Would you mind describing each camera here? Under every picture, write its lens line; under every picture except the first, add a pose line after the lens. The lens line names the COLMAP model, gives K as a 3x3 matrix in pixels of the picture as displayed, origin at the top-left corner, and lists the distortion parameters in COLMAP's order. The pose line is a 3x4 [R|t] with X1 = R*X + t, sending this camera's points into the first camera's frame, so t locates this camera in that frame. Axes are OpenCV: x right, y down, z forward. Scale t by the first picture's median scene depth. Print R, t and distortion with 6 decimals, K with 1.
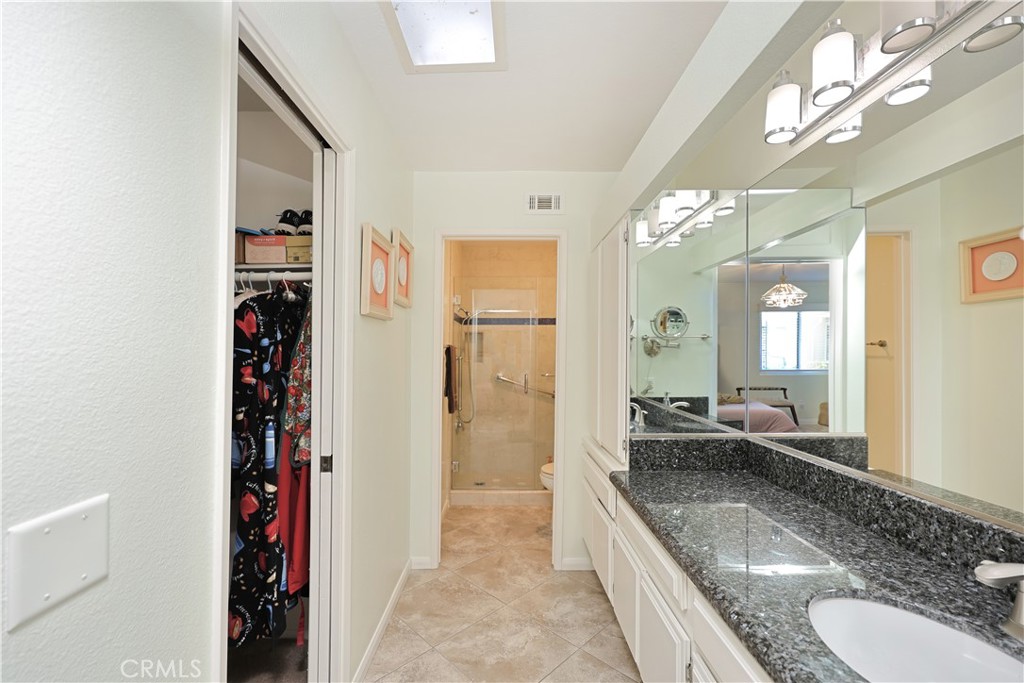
lens RADIAL K [[425.5, 0, 513.1], [0, 425.5, 348.6], [0, 0, 1]] dist [0.012273, 0.000052]
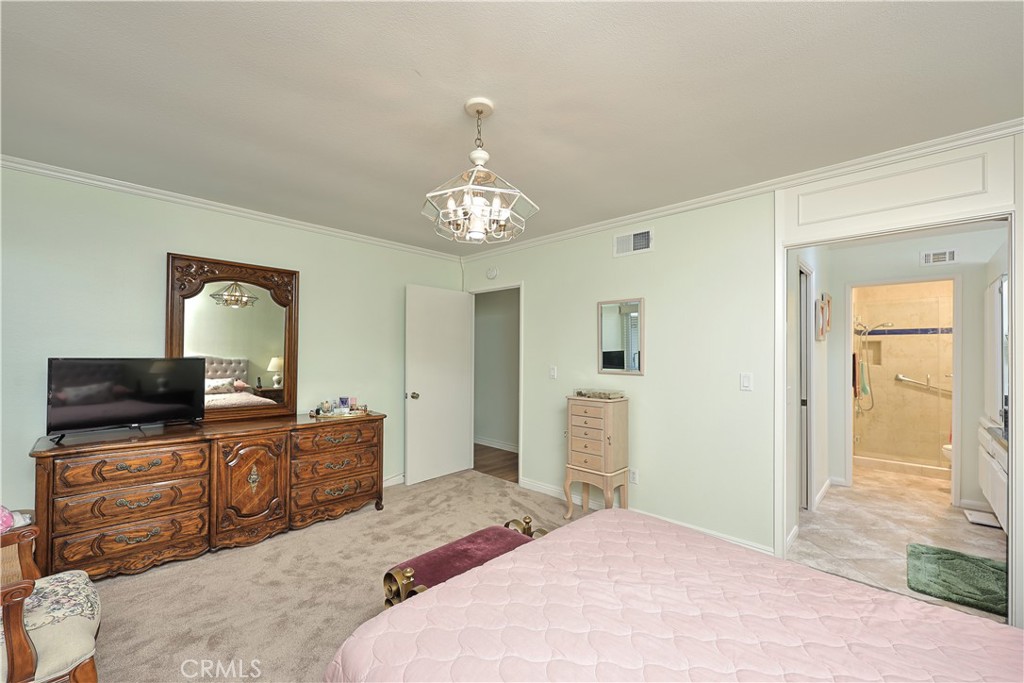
lens RADIAL K [[425.5, 0, 513.1], [0, 425.5, 348.6], [0, 0, 1]] dist [0.012273, 0.000052]
pose [[0.722921, -0.012505, -0.690817, 0.030818], [0.003327, 0.999888, -0.014617, -0.005939], [0.690922, 0.008269, 0.722882, -1.012578]]
